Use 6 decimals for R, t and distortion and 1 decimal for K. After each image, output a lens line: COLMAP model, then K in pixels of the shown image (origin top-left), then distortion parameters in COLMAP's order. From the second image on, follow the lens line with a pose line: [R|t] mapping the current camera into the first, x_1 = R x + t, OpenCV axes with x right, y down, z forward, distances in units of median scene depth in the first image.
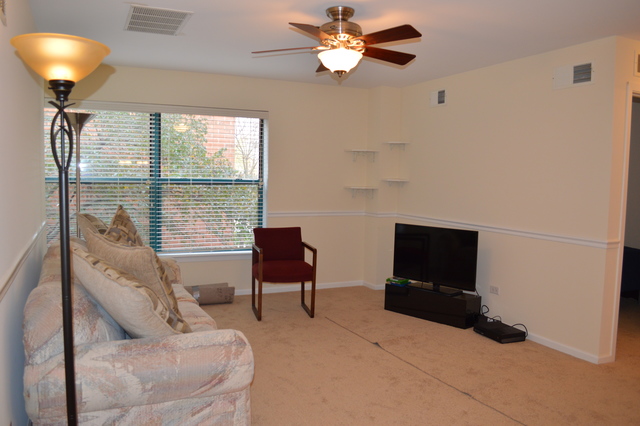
lens RADIAL K [[514.9, 0, 313.8], [0, 514.9, 211.7], [0, 0, 1]] dist [-0.083564, 0.011340]
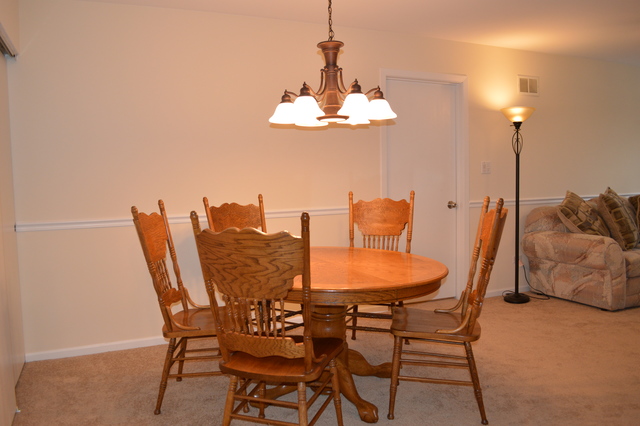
lens RADIAL K [[514.9, 0, 313.8], [0, 514.9, 211.7], [0, 0, 1]] dist [-0.083564, 0.011340]
pose [[-0.018992, 0.050459, -0.998546, 0.981580], [-0.051107, 0.997371, 0.051371, 0.060580], [0.998513, 0.052009, -0.016363, -0.014596]]
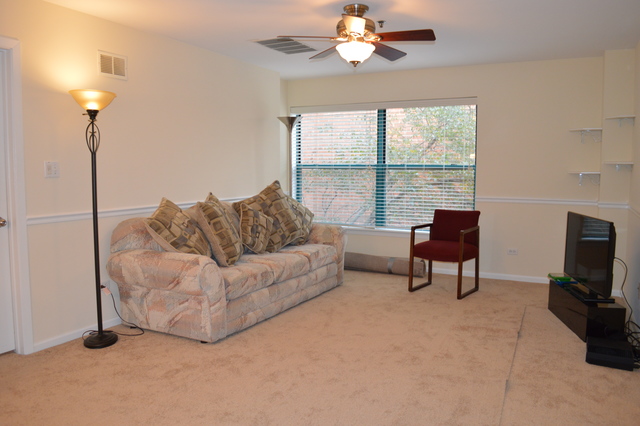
lens RADIAL K [[514.9, 0, 313.8], [0, 514.9, 211.7], [0, 0, 1]] dist [-0.083564, 0.011340]
pose [[0.609790, 0.052173, -0.790844, 0.738844], [-0.047176, 0.998451, 0.029493, 0.023321], [0.791158, 0.019325, 0.611307, 0.195505]]
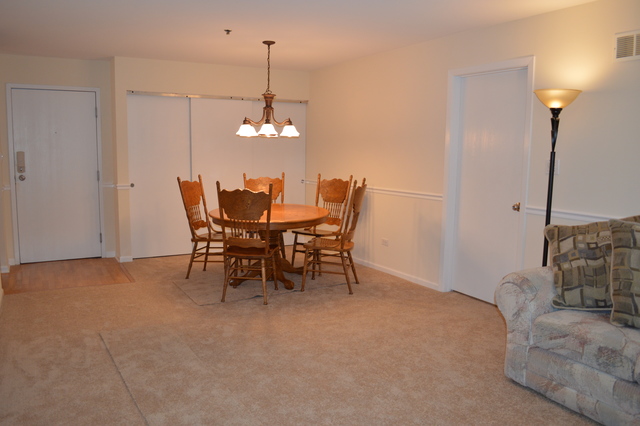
lens RADIAL K [[514.9, 0, 313.8], [0, 514.9, 211.7], [0, 0, 1]] dist [-0.083564, 0.011340]
pose [[-0.998002, -0.017500, -0.060714, 0.257706], [-0.028768, 0.981356, 0.190032, -0.088477], [0.056257, 0.191399, -0.979899, 1.302338]]
